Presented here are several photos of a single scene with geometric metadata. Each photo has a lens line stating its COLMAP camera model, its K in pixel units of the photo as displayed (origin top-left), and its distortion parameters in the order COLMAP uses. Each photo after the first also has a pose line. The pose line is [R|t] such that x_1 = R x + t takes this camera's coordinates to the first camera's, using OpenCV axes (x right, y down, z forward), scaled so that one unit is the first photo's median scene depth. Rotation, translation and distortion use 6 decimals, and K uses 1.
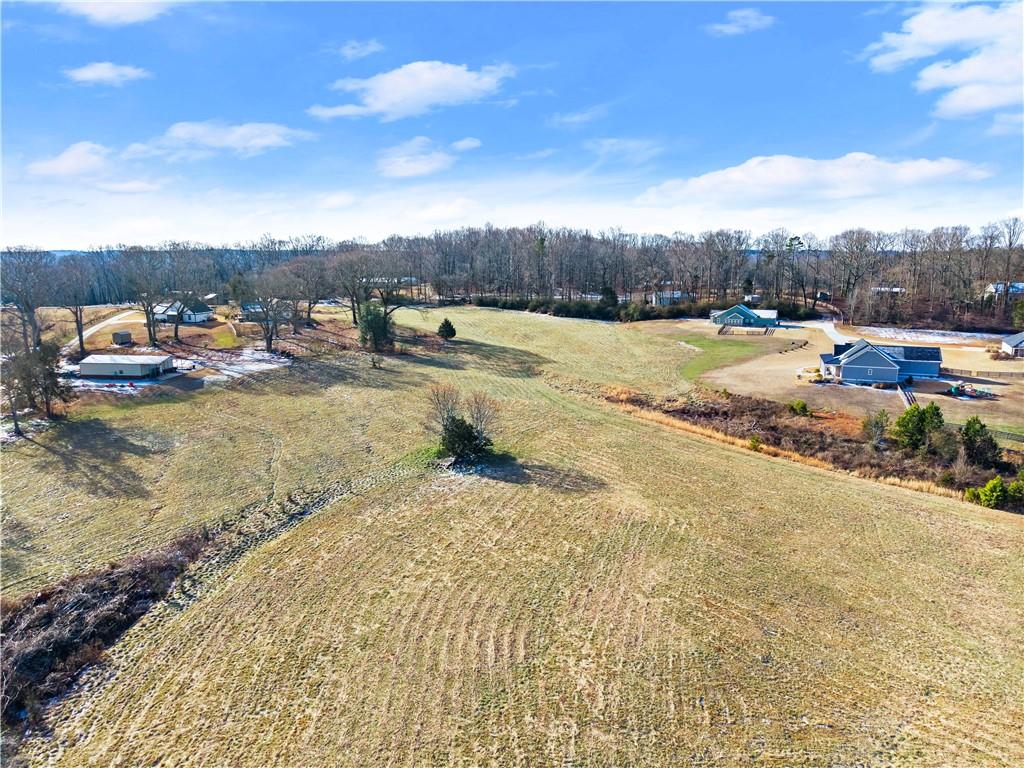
lens RADIAL K [[705.4, 0, 509.5], [0, 705.4, 383.9], [0, 0, 1]] dist [0.005385, -0.009371]
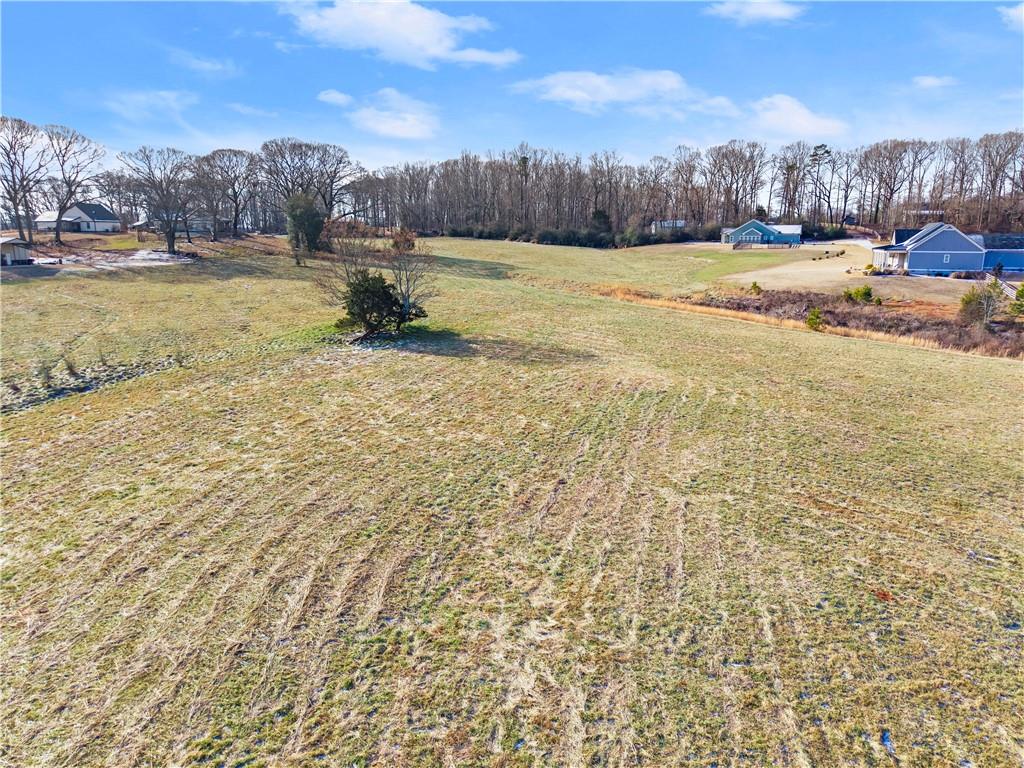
lens RADIAL K [[705.4, 0, 510.4], [0, 705.4, 381.6], [0, 0, 1]] dist [0.005385, -0.009371]
pose [[0.999923, 0.000205, 0.012407, 0.055072], [-0.000418, 0.999852, 0.017173, 0.160922], [-0.012401, -0.017177, 0.999776, 0.392935]]
